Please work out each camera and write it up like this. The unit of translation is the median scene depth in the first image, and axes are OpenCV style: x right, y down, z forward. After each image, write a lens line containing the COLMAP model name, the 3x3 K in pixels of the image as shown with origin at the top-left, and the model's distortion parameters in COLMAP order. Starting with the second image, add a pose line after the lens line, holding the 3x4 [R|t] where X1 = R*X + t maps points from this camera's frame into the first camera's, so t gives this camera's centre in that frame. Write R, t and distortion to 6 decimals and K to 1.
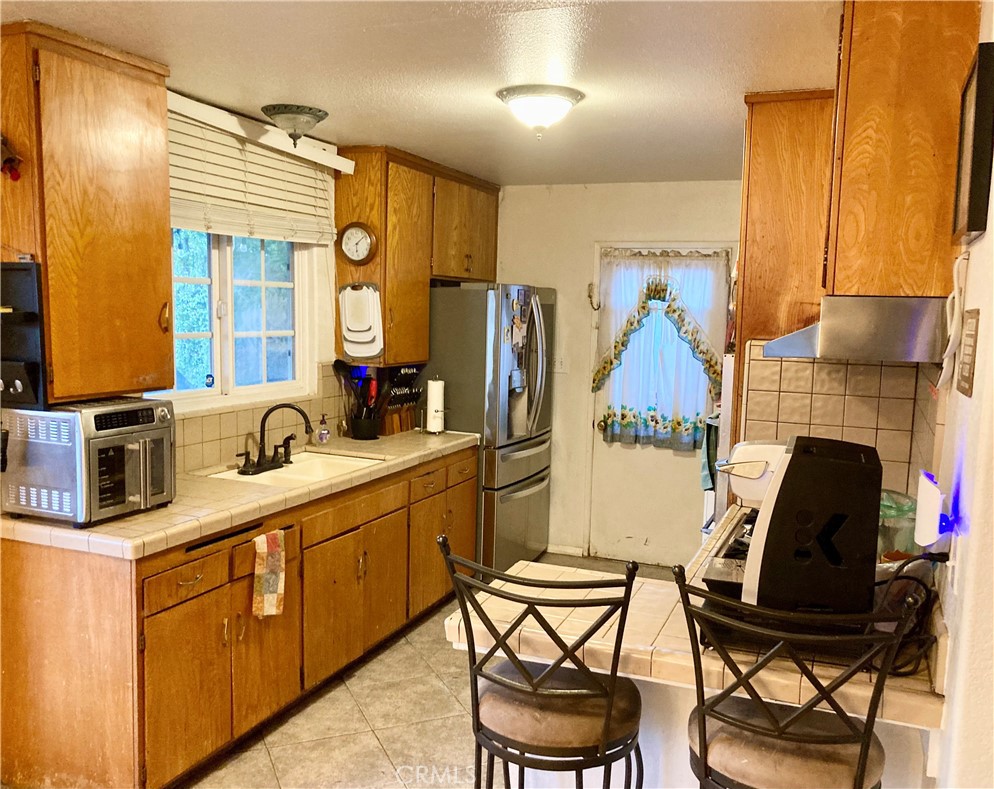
lens RADIAL K [[875.7, 0, 497.0], [0, 875.7, 394.5], [0, 0, 1]] dist [0.004433, -0.001137]
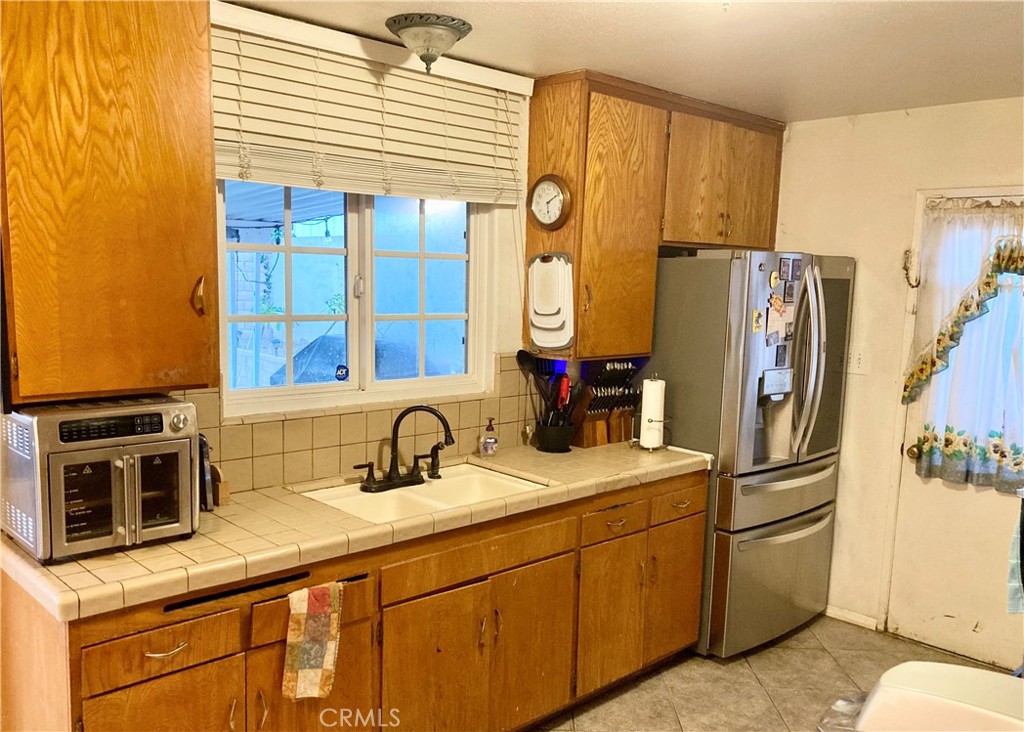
lens RADIAL K [[860.2, 0, 479.0], [0, 860.2, 386.4], [0, 0, 1]] dist [0.051095, -0.080540]
pose [[0.906162, 0.050168, -0.419945, 0.116078], [-0.042921, 0.998722, 0.026694, -0.026202], [0.420747, -0.006165, 0.907157, 0.276888]]
